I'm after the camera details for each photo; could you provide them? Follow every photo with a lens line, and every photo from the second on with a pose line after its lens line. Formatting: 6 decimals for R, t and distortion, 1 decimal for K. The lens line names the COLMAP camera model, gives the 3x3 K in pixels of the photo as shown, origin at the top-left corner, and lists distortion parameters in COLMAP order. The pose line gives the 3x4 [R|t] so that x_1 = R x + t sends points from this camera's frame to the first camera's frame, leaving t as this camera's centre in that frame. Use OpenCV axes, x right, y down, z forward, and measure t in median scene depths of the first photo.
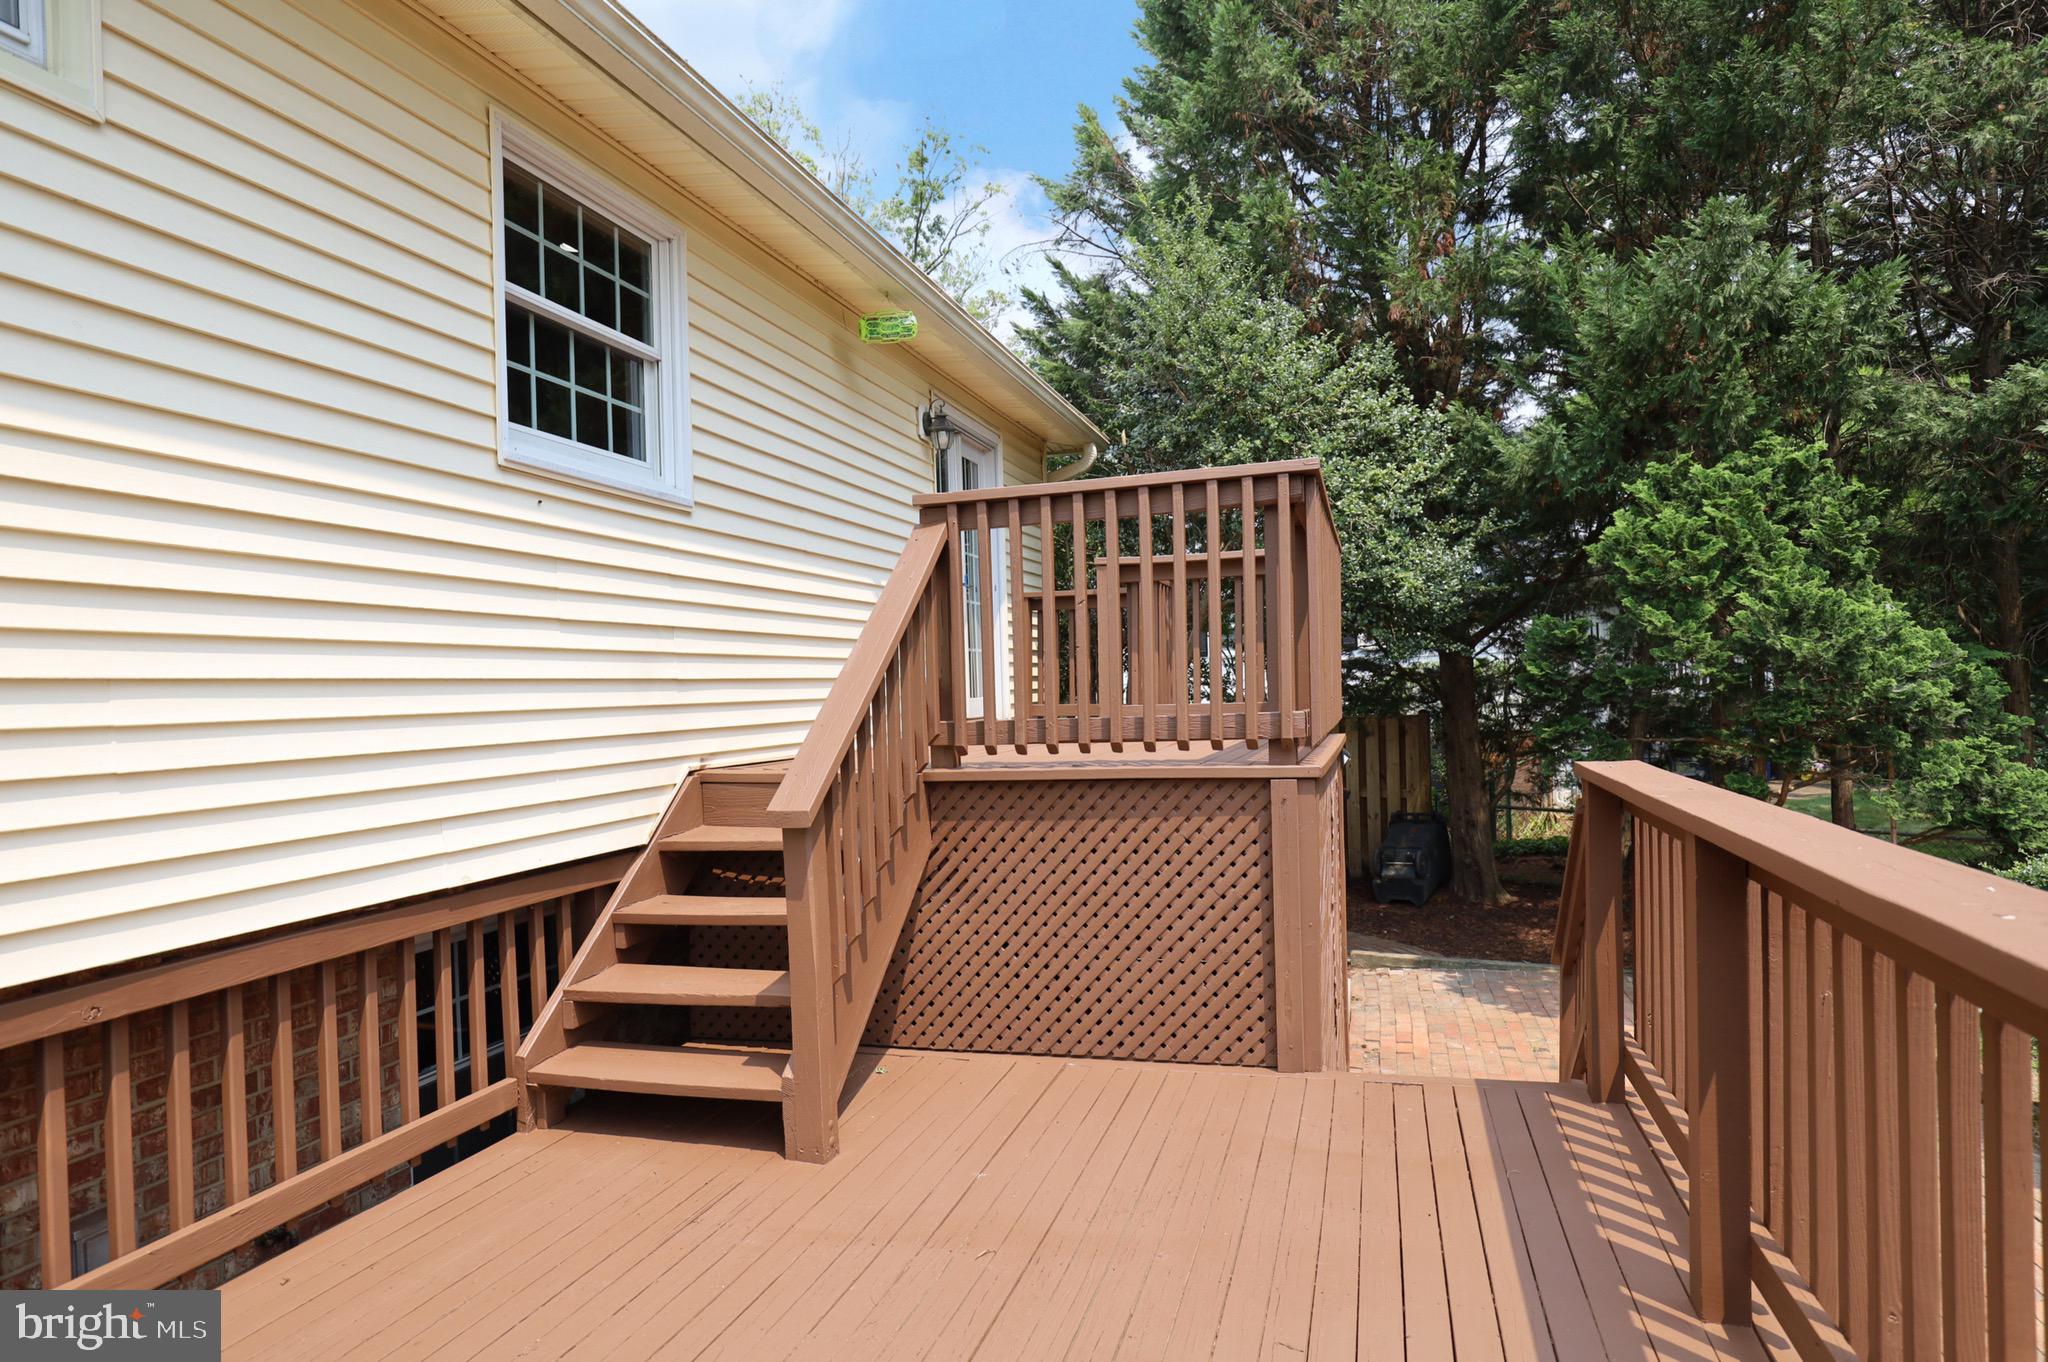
lens RADIAL K [[1151.0, 0, 1024.0], [0, 1151.0, 681.0], [0, 0, 1]] dist [-0.003878, -0.000686]
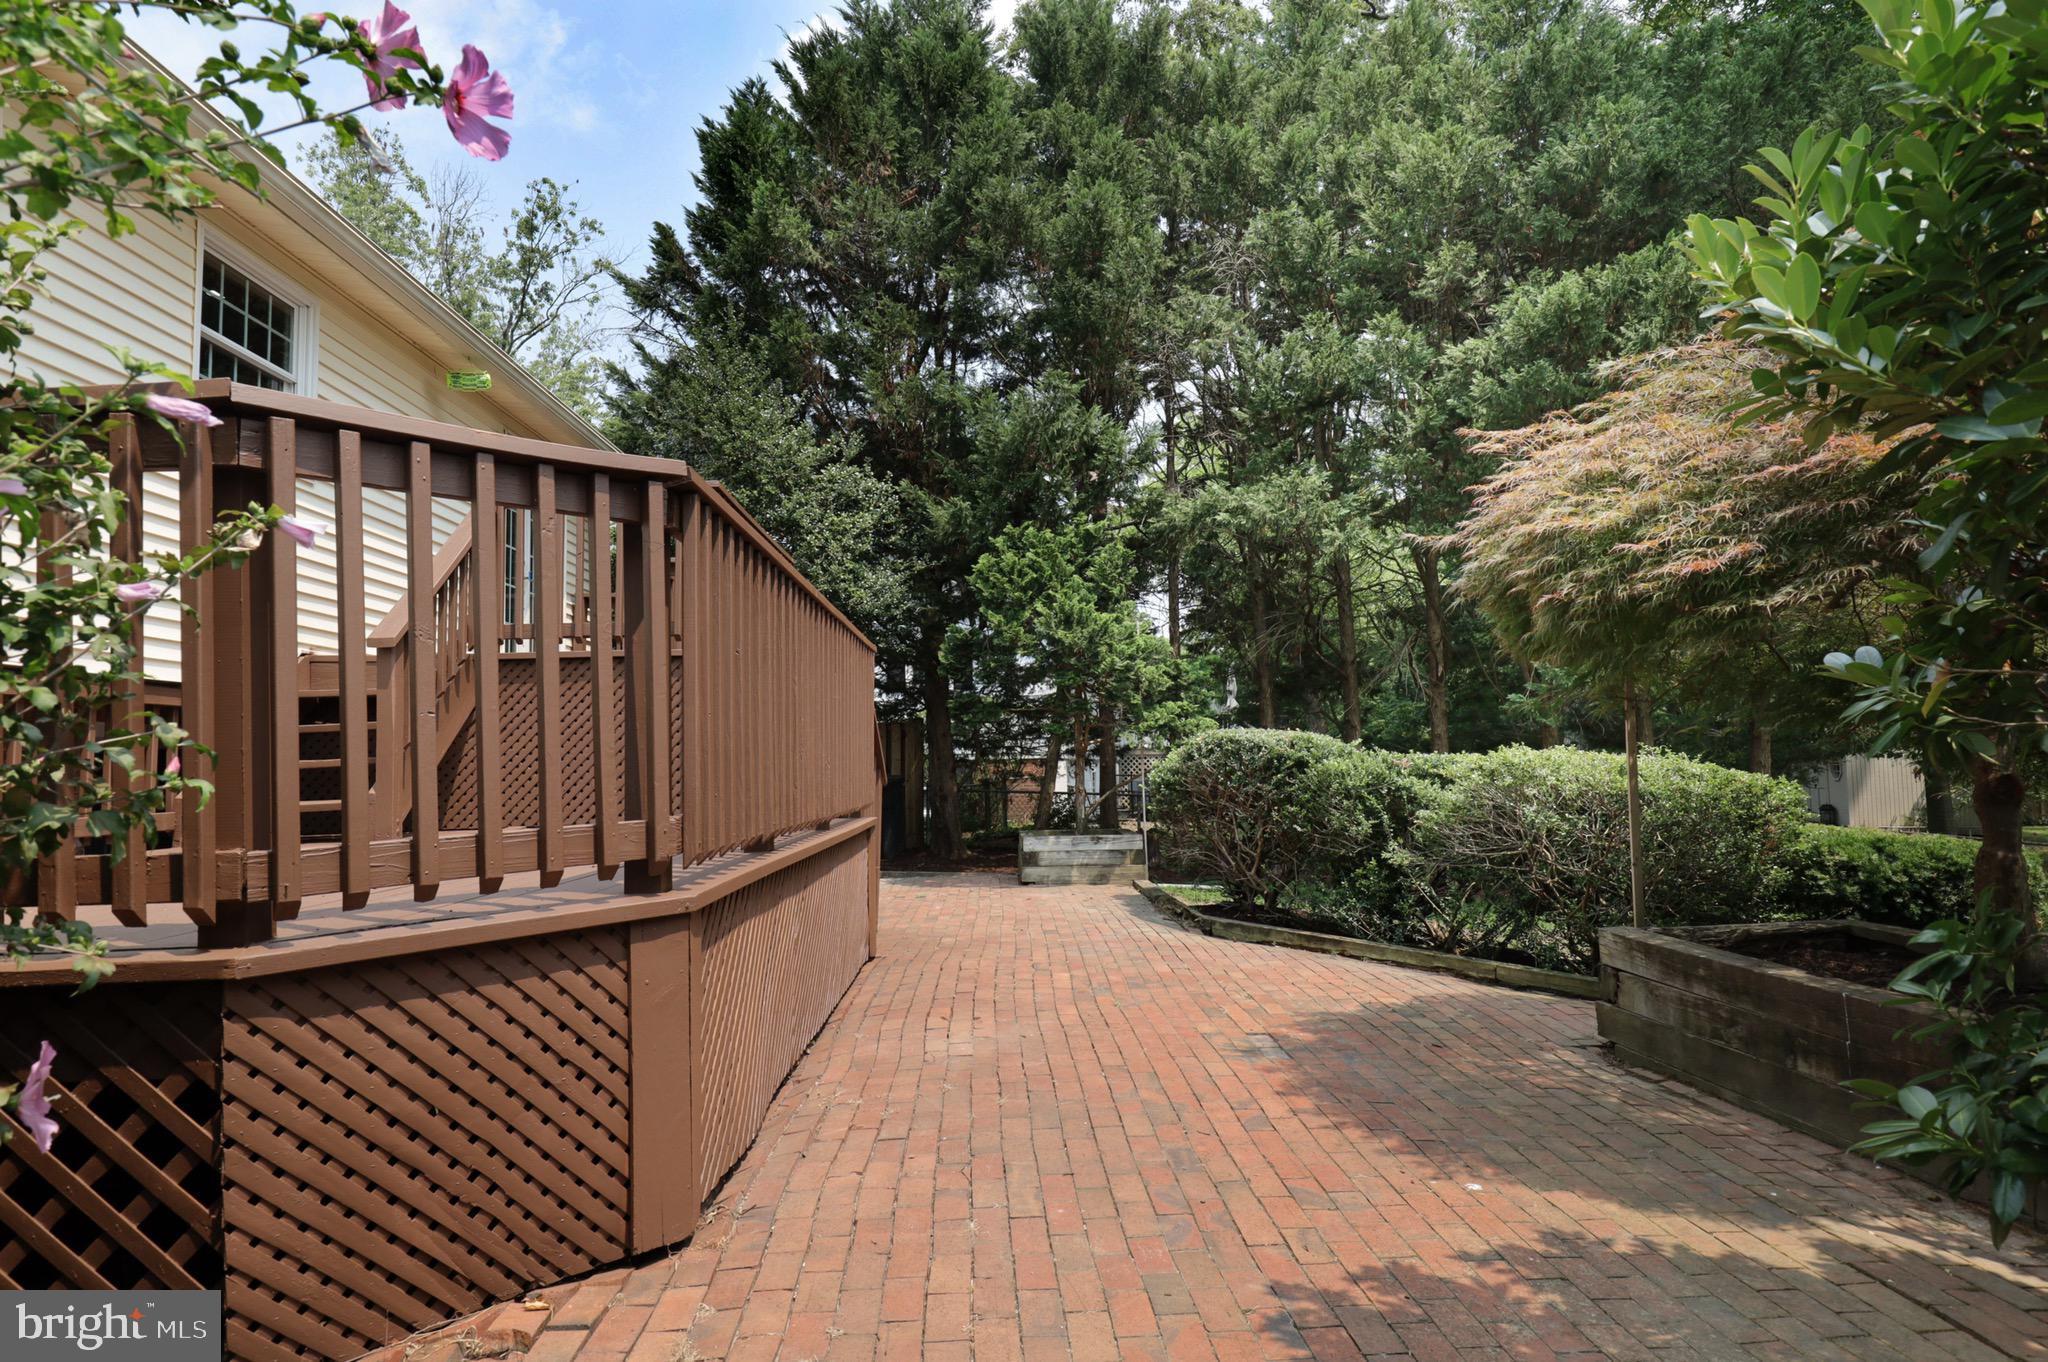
lens RADIAL K [[1105.4, 0, 1024.0], [0, 1105.4, 681.0], [0, 0, 1]] dist [0.000216, -0.000843]
pose [[0.942376, 0.035199, 0.332698, 0.055342], [-0.013413, 0.997625, -0.067555, 0.093721], [-0.334286, 0.059199, 0.940611, -0.314771]]
